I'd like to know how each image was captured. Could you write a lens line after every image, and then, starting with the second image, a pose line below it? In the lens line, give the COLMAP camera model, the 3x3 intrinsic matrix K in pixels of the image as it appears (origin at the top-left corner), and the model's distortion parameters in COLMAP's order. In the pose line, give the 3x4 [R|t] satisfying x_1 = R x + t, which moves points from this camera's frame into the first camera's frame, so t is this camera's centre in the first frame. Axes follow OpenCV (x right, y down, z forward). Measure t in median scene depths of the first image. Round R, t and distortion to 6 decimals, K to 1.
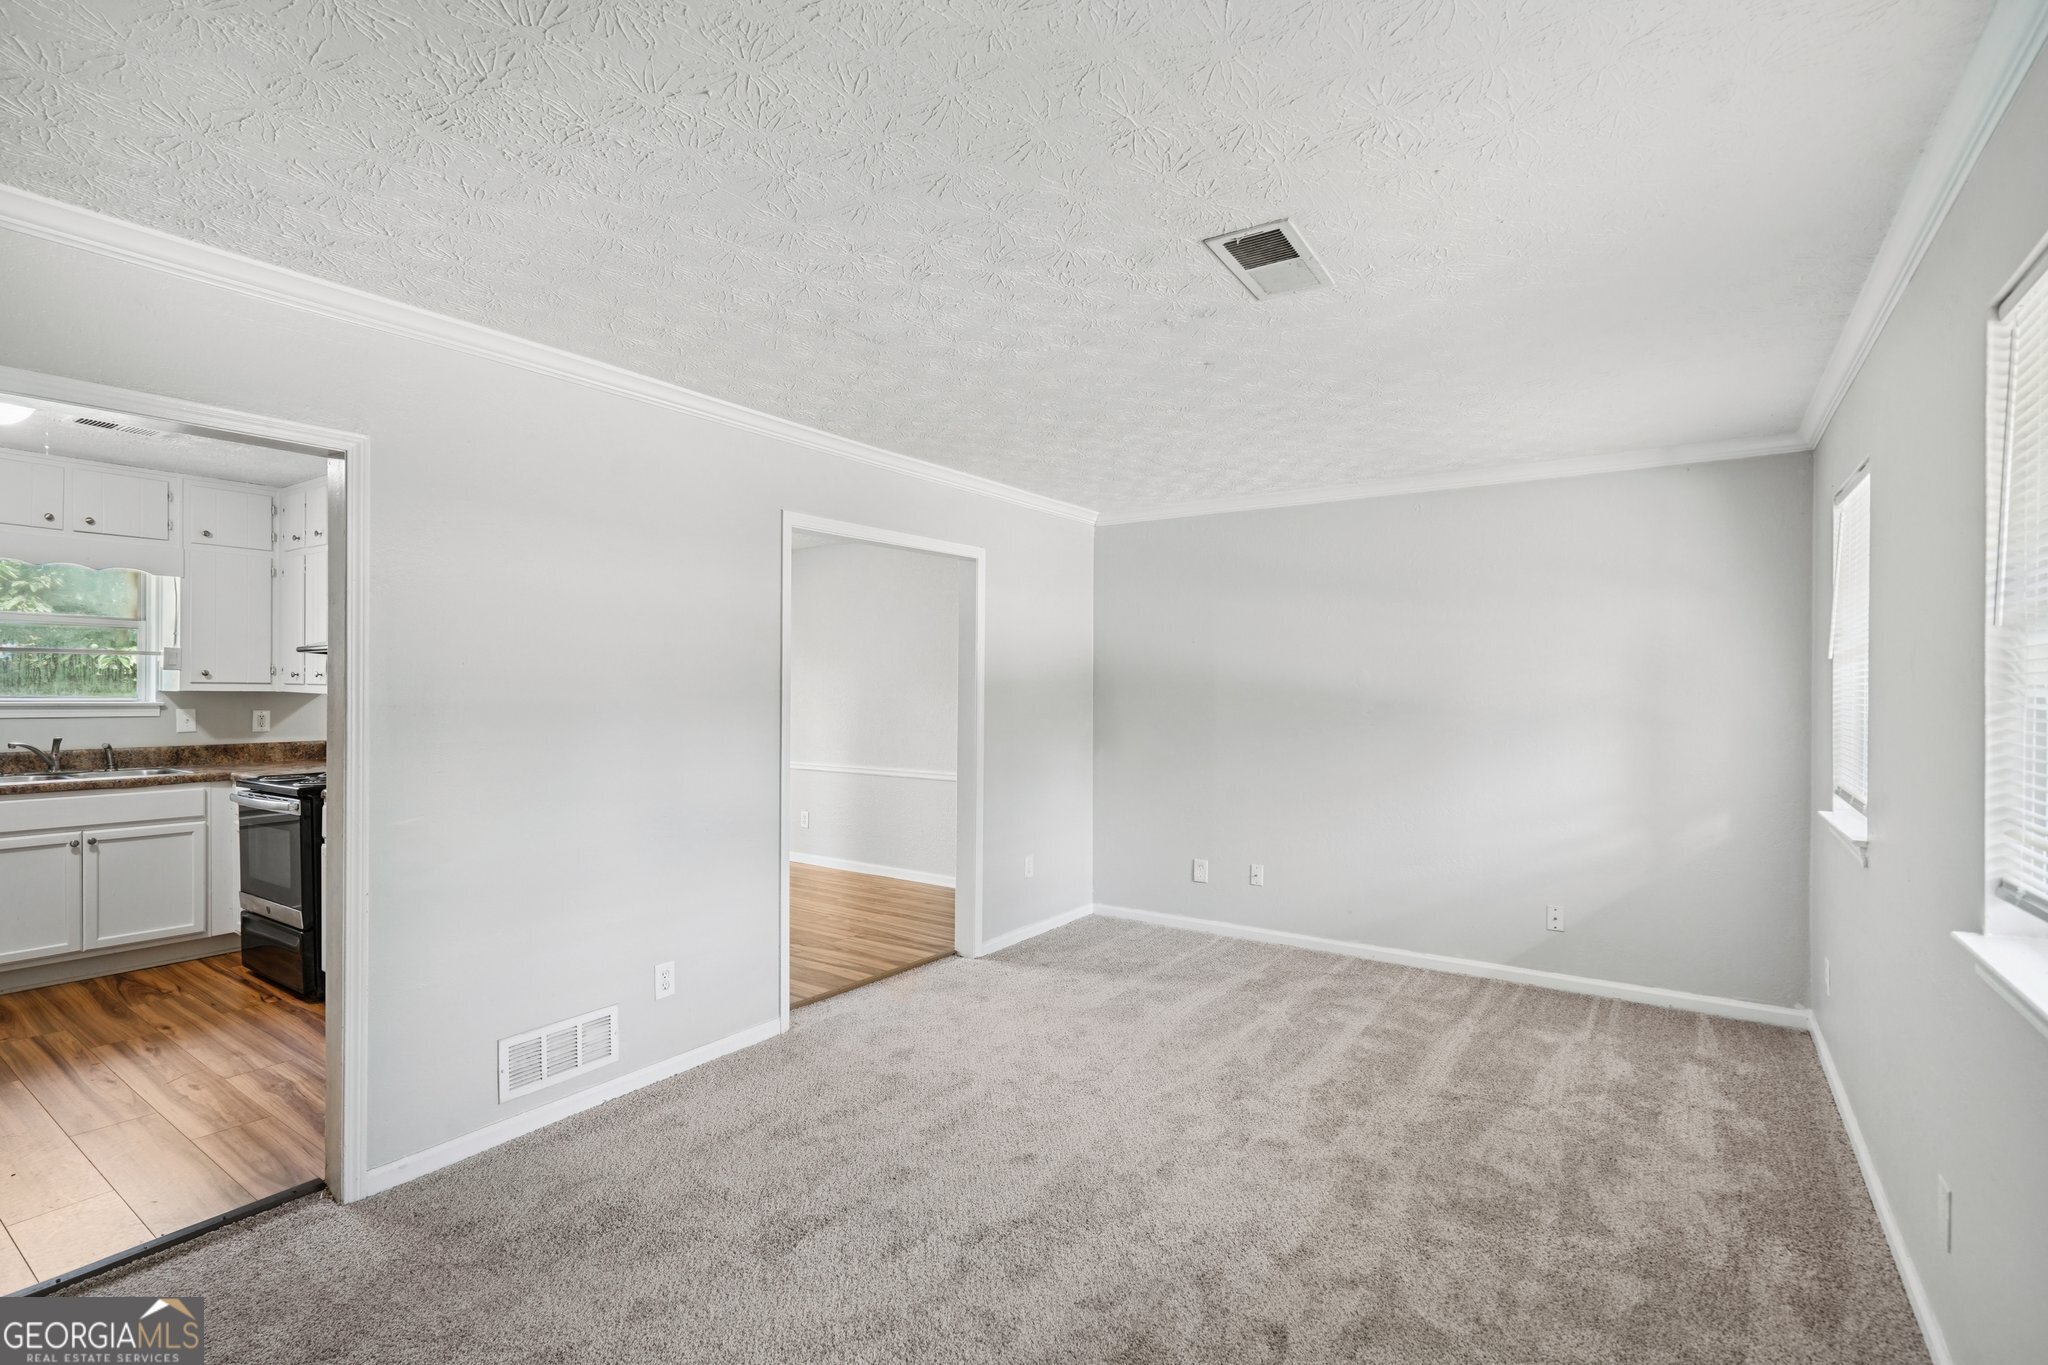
lens RADIAL K [[937.5, 0, 1026.8], [0, 937.5, 694.9], [0, 0, 1]] dist [-0.006981, 0.001374]
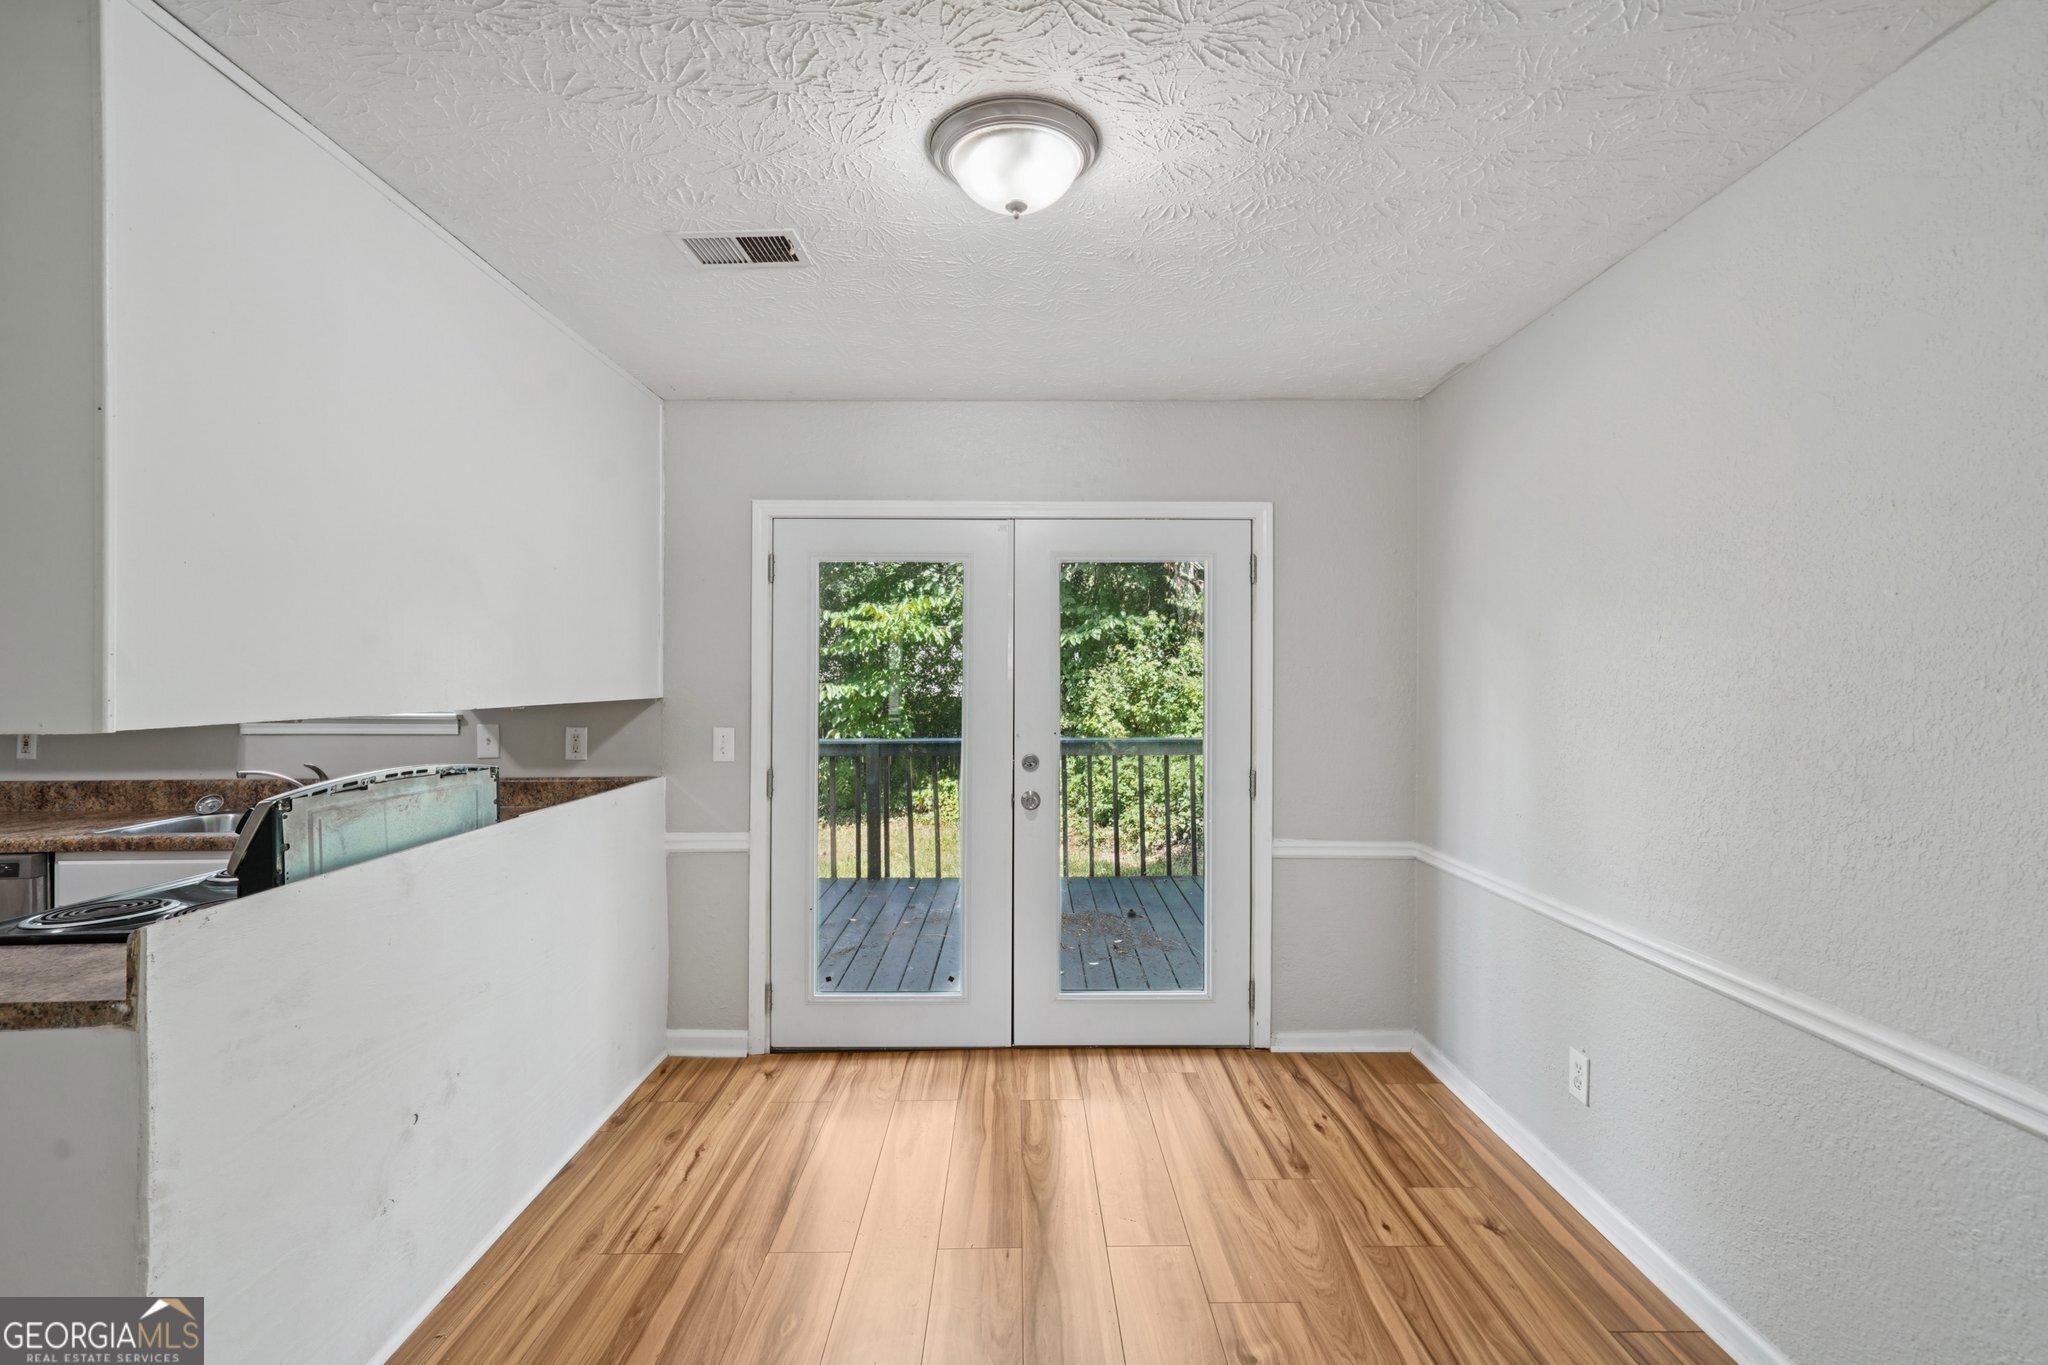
lens RADIAL K [[937.5, 0, 1025.6], [0, 937.5, 679.1], [0, 0, 1]] dist [-0.006981, 0.001374]
pose [[0.570972, -0.007477, -0.820935, -0.120699], [-0.000273, 0.999957, -0.009297, -0.014722], [0.820969, 0.005533, 0.570945, 1.093587]]
